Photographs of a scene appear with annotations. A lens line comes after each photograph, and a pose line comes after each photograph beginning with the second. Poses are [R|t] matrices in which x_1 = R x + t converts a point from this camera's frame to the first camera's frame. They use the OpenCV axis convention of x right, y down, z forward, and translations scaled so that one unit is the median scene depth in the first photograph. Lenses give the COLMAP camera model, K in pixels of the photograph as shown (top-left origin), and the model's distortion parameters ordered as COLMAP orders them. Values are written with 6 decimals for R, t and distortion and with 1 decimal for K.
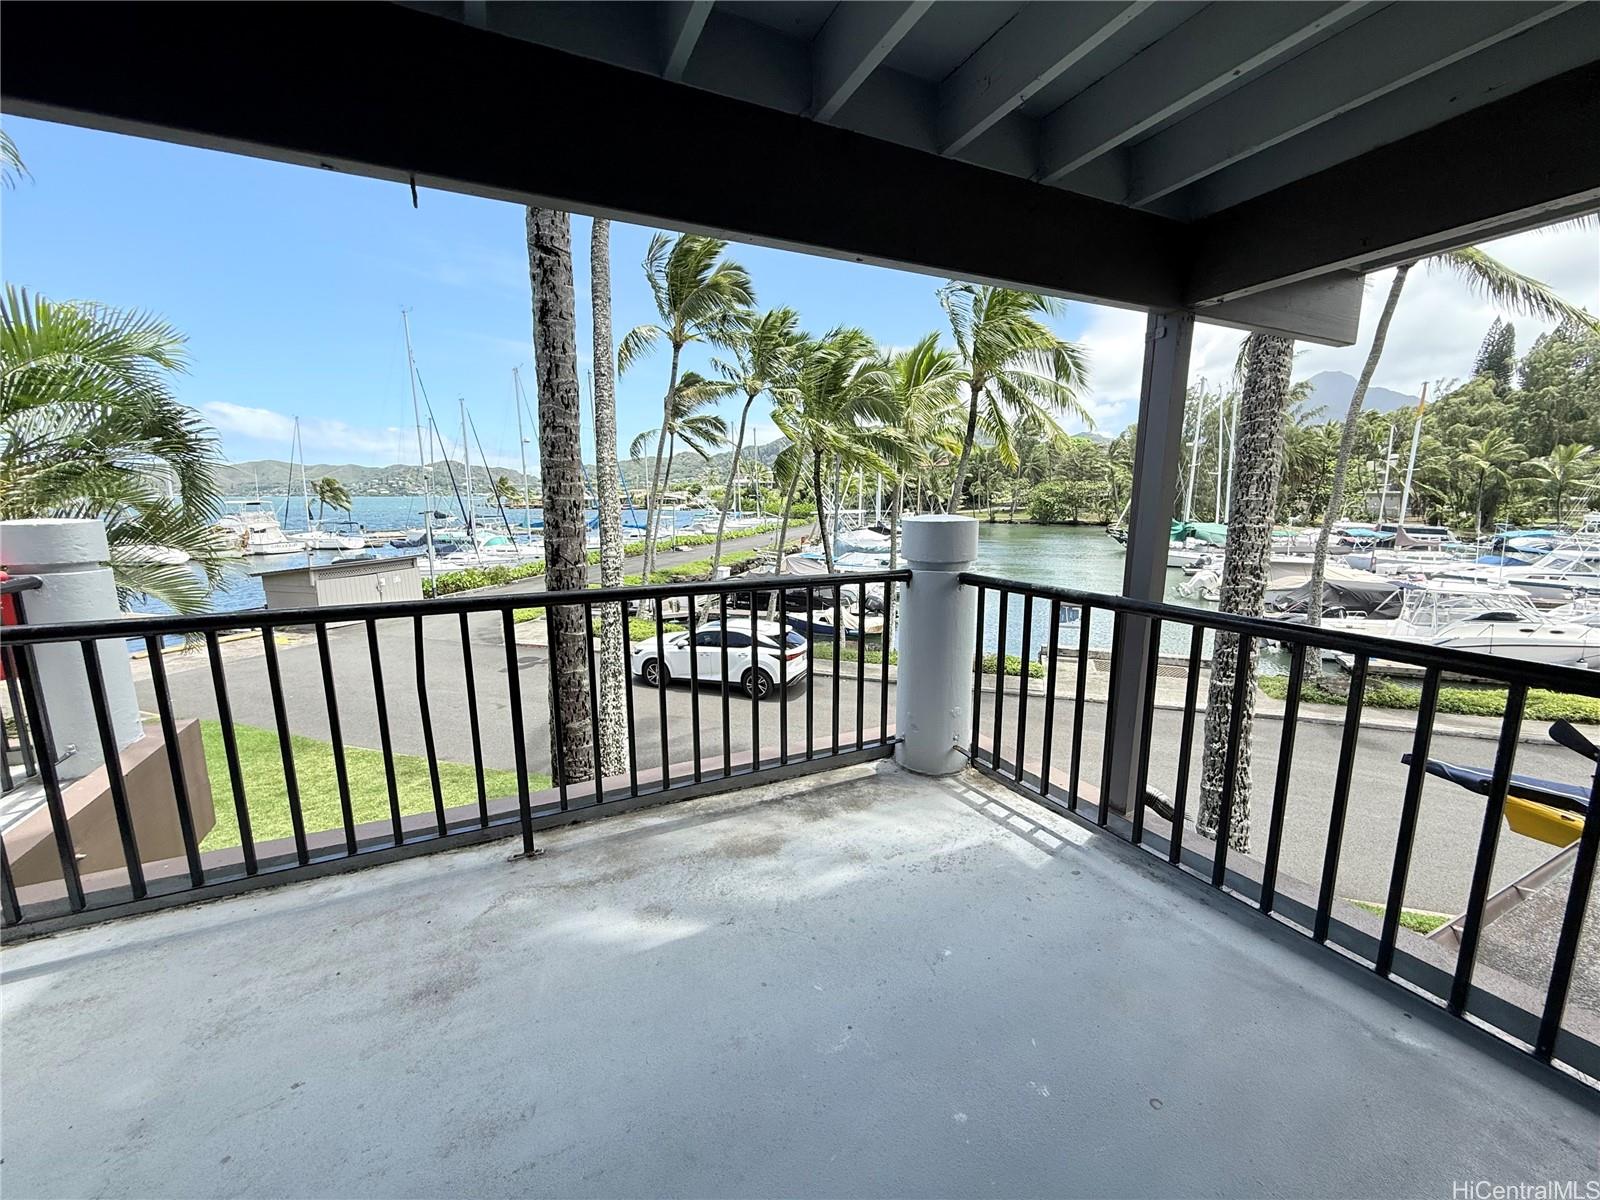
lens RADIAL K [[640.1, 0, 796.1], [0, 640.1, 605.5], [0, 0, 1]] dist [0.002749, -0.000444]
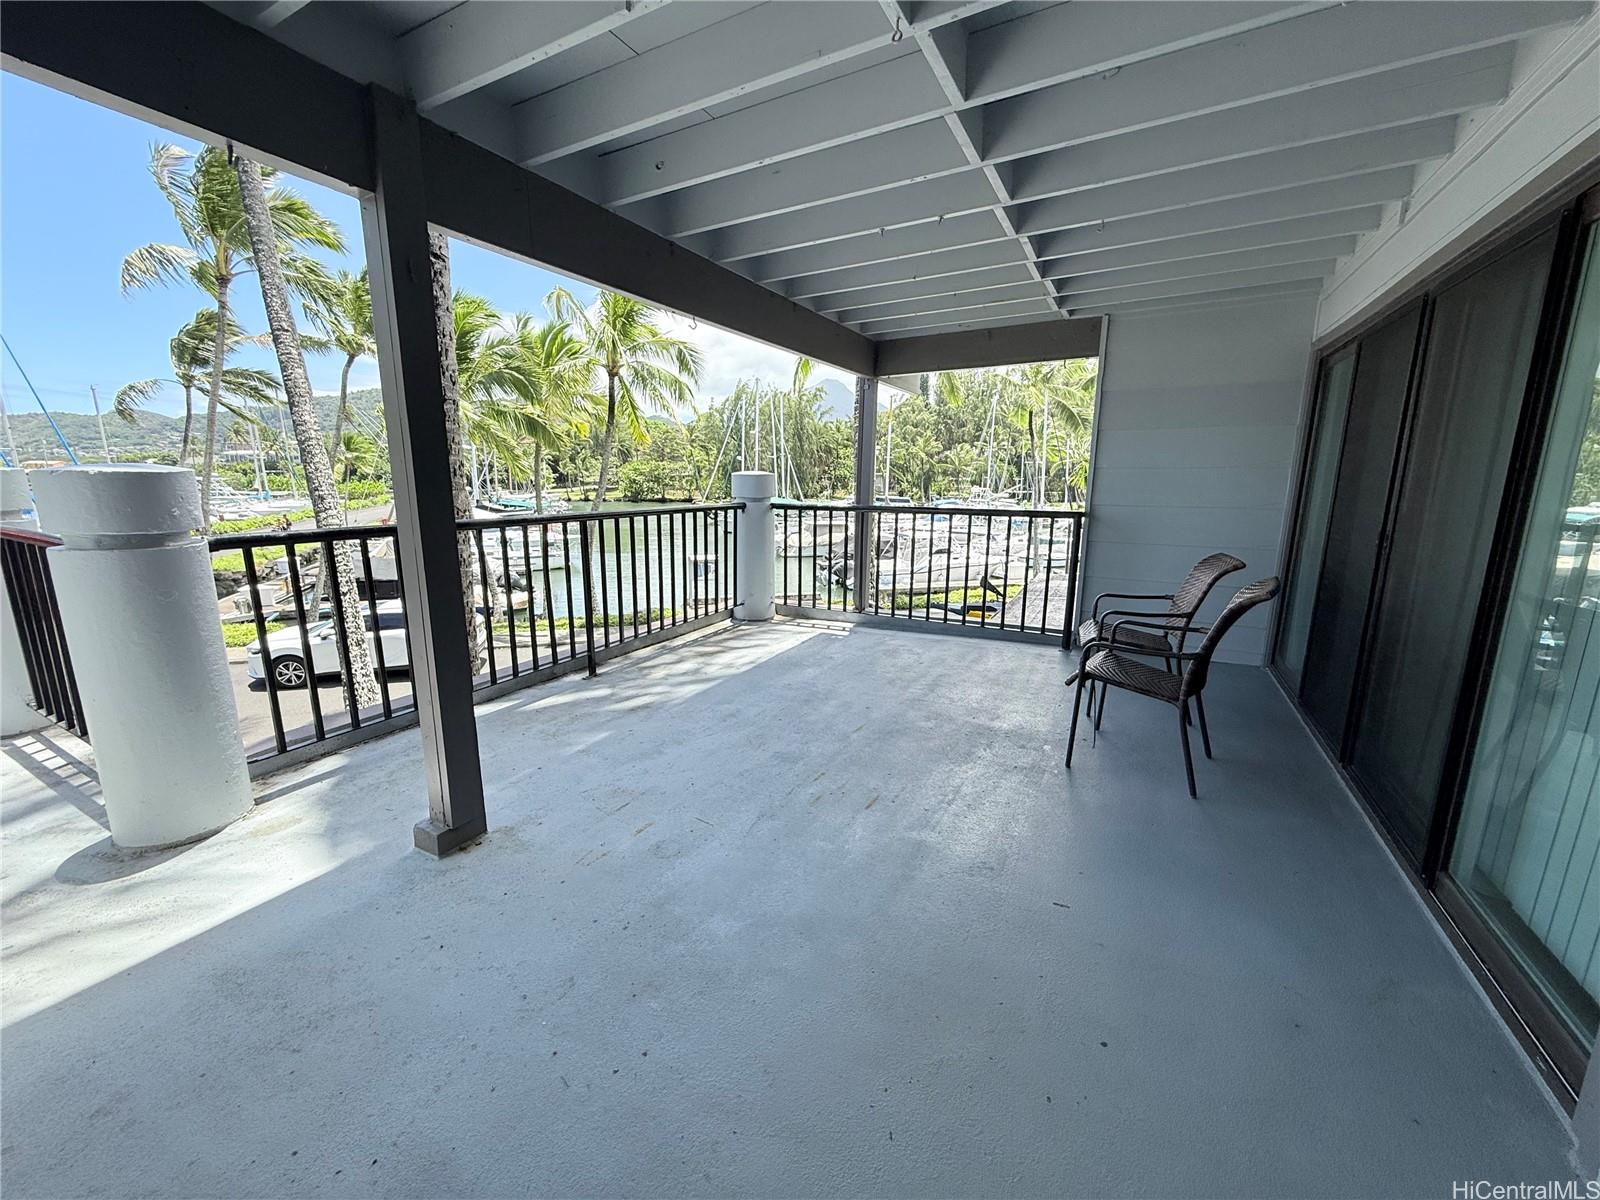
lens RADIAL K [[640.1, 0, 792.5], [0, 640.1, 605.5], [0, 0, 1]] dist [0.002749, -0.000444]
pose [[0.815021, -0.110114, 0.568872, -0.101978], [0.092526, 0.993911, 0.059826, 0.018232], [-0.571996, 0.003876, 0.820248, -0.069062]]
